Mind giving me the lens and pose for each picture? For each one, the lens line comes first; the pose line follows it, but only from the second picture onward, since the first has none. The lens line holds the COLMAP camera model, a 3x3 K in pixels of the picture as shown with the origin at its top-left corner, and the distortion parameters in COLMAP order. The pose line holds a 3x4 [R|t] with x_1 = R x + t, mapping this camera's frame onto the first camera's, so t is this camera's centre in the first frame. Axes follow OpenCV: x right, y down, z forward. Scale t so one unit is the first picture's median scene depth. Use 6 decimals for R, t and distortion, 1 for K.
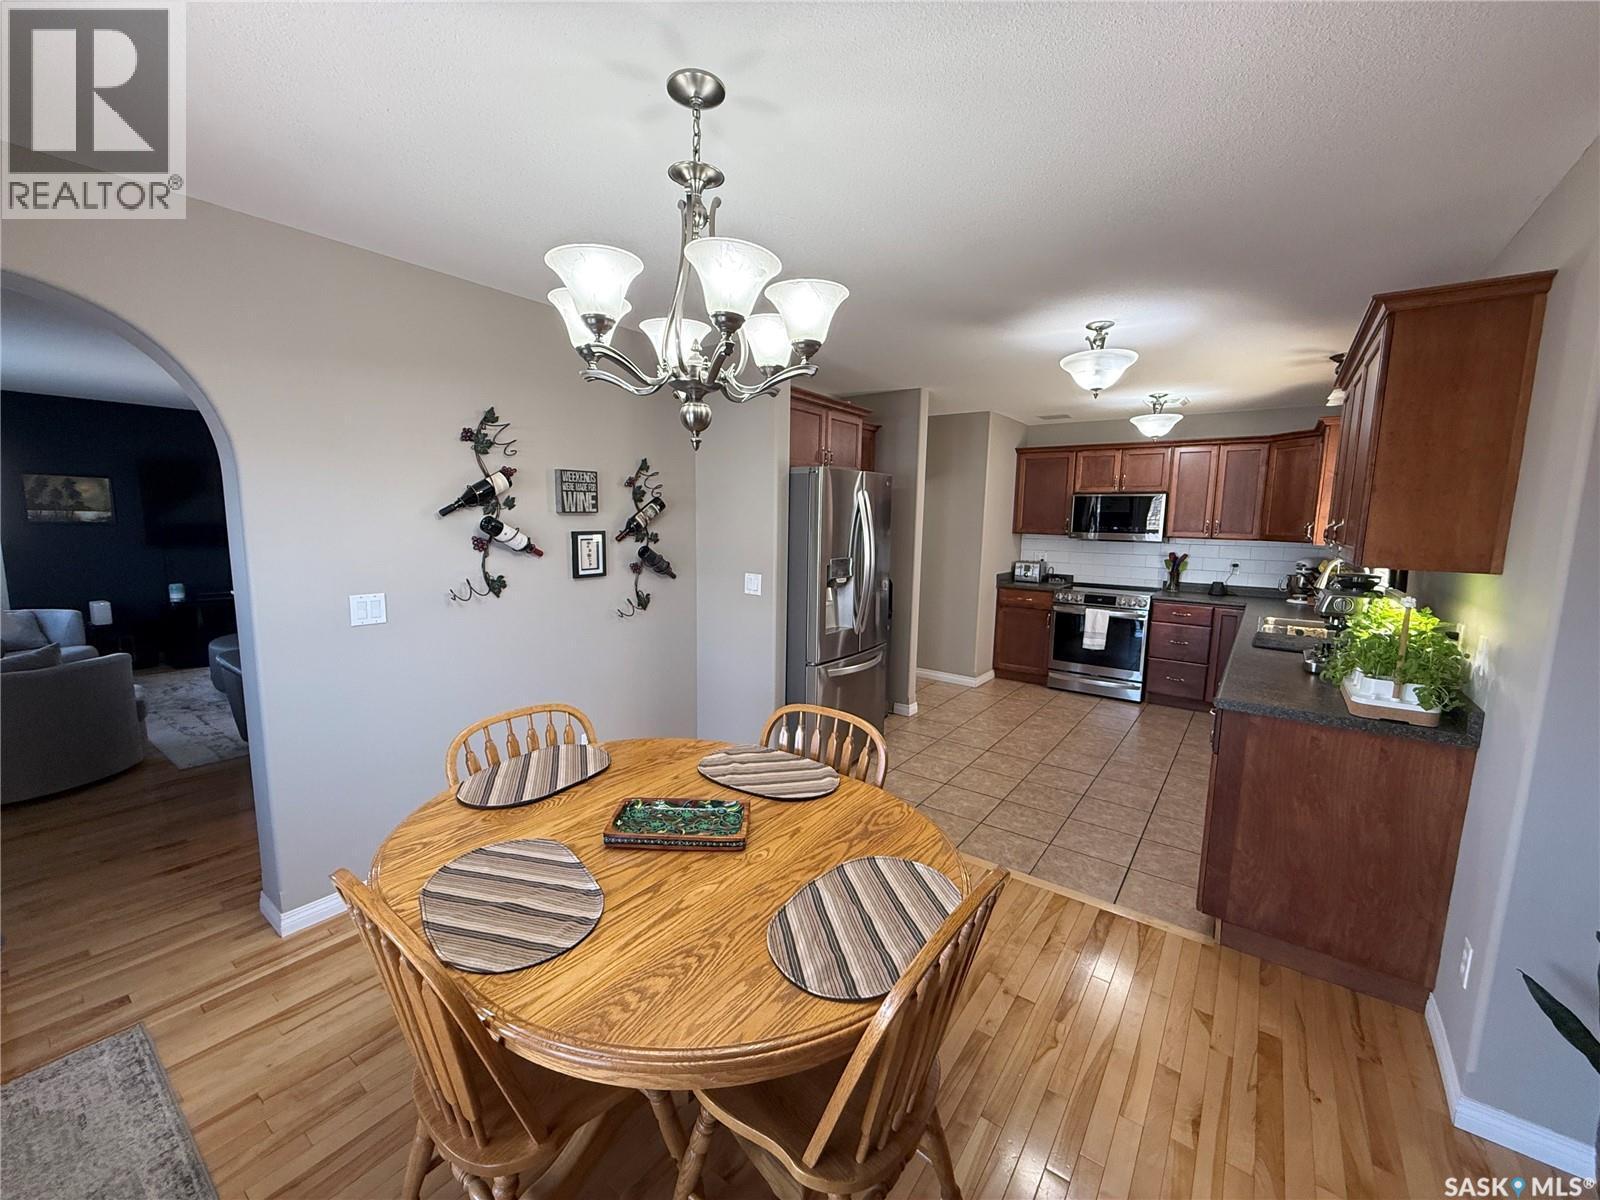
lens RADIAL K [[637.3, 0, 798.8], [0, 637.3, 600.4], [0, 0, 1]] dist [-0.000211, 0.000025]
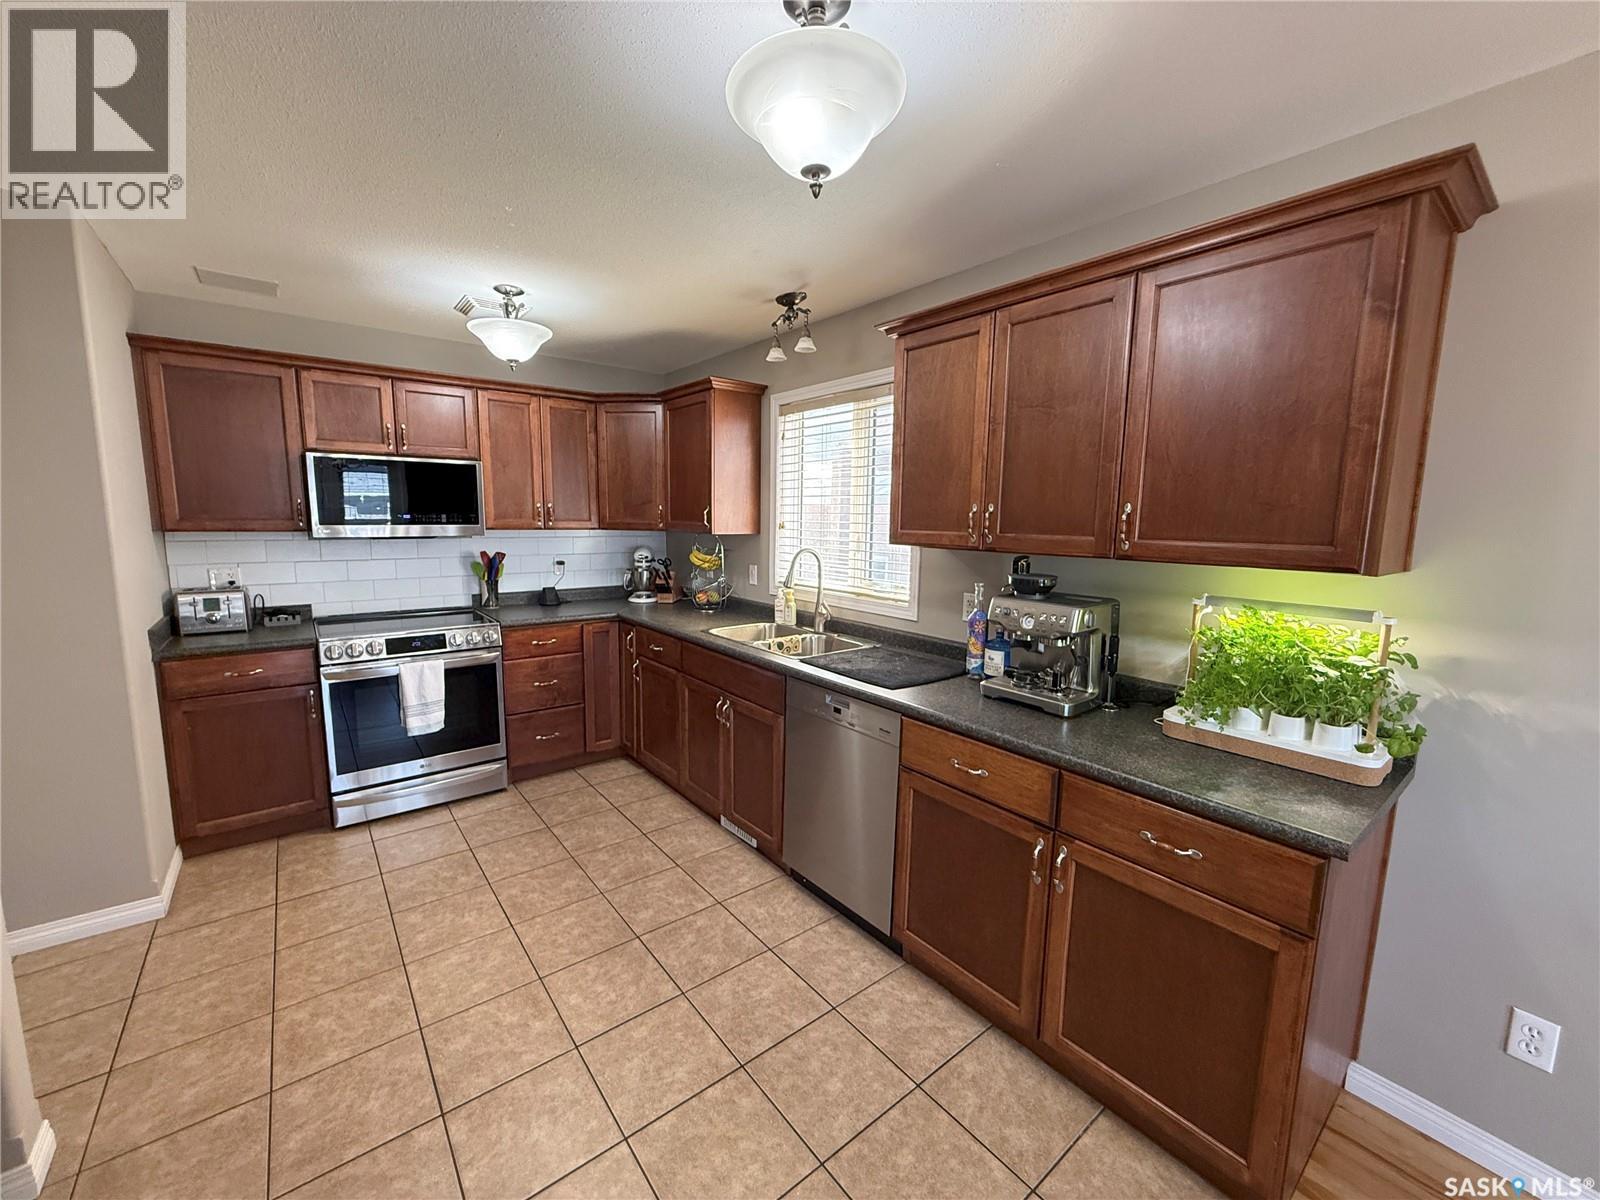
lens RADIAL K [[637.3, 0, 798.8], [0, 637.3, 600.4], [0, 0, 1]] dist [-0.000211, 0.000025]
pose [[0.260800, -0.143920, 0.954605, 0.028457], [0.116864, 0.986260, 0.116765, -0.070619], [-0.958293, 0.081107, 0.274036, 0.556689]]
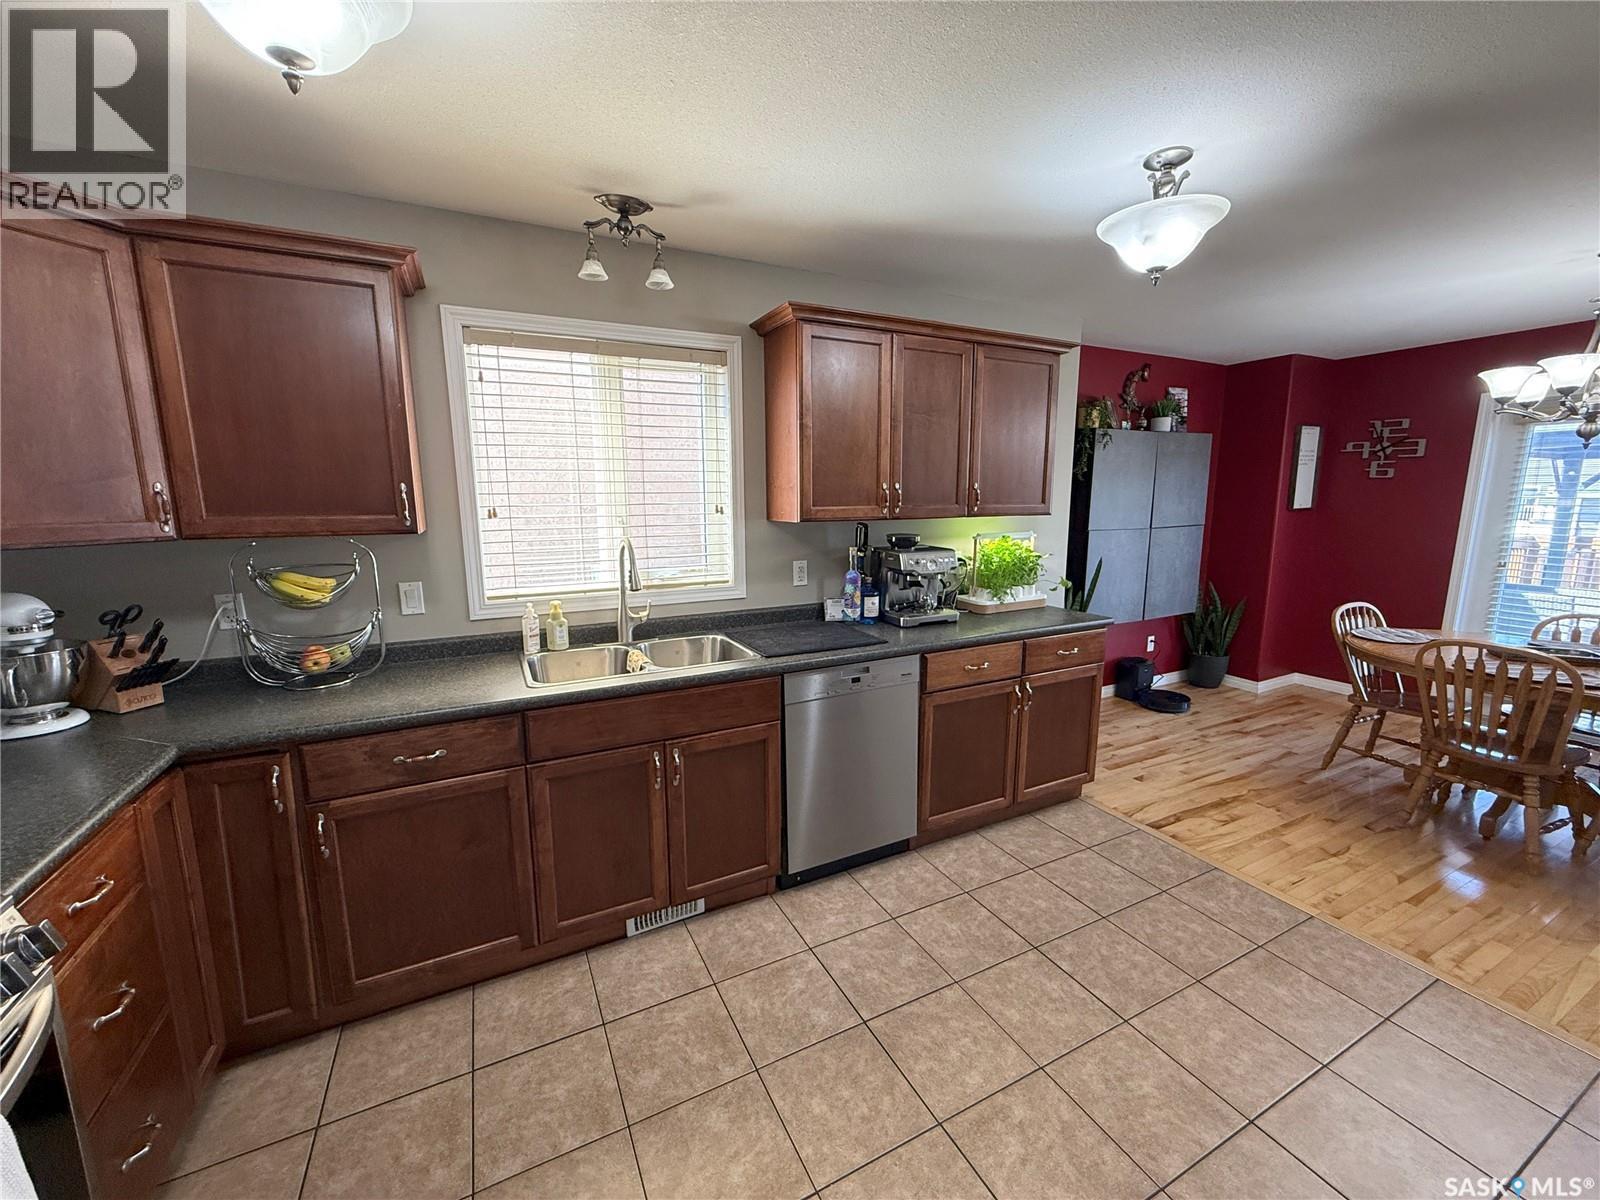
lens RADIAL K [[639.9, 0, 797.4], [0, 639.9, 598.6], [0, 0, 1]] dist [-0.000286, 0.000207]
pose [[-0.892171, -0.087611, 0.443120, 0.286321], [0.048305, 0.956878, 0.286445, -0.134444], [-0.449108, 0.276963, -0.849467, 1.065773]]
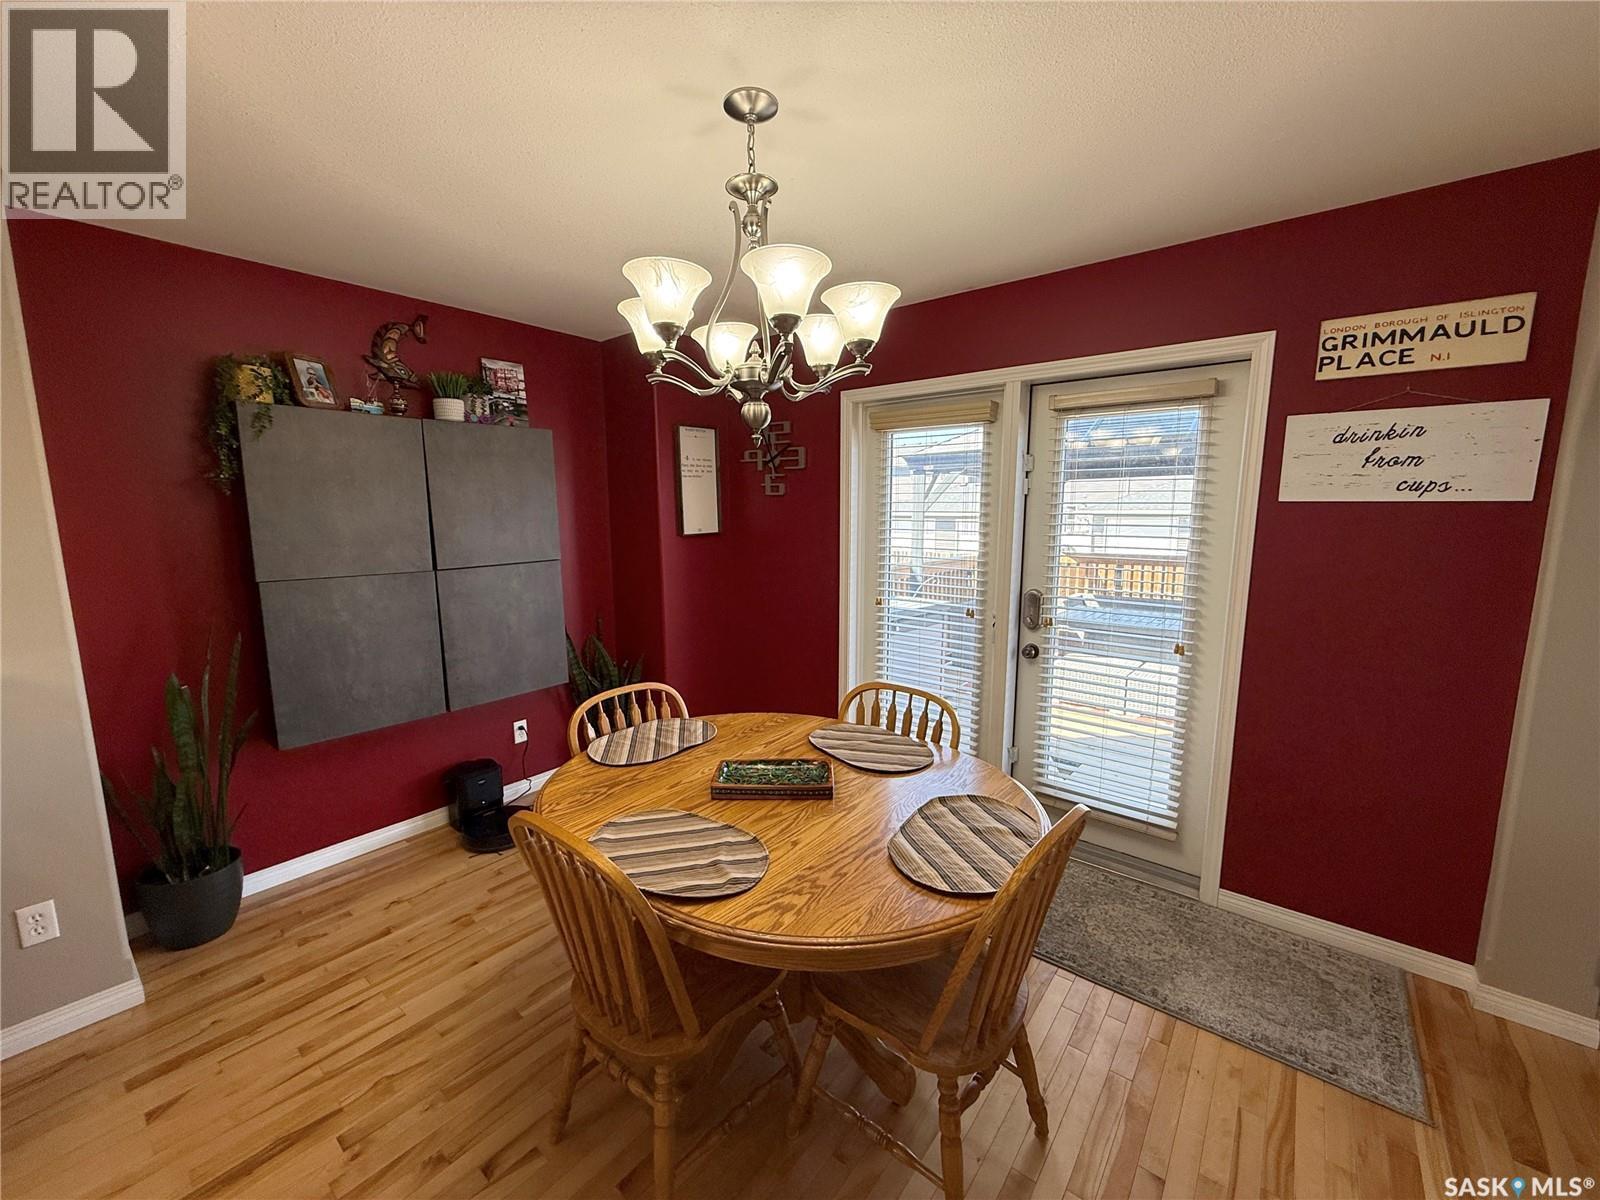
lens RADIAL K [[637.3, 0, 798.8], [0, 637.3, 600.4], [0, 0, 1]] dist [-0.000211, 0.000025]
pose [[-0.999062, -0.019399, 0.038726, -0.081490], [-0.008048, 0.961665, 0.274110, -0.083207], [-0.042559, 0.273541, -0.960918, 0.613688]]
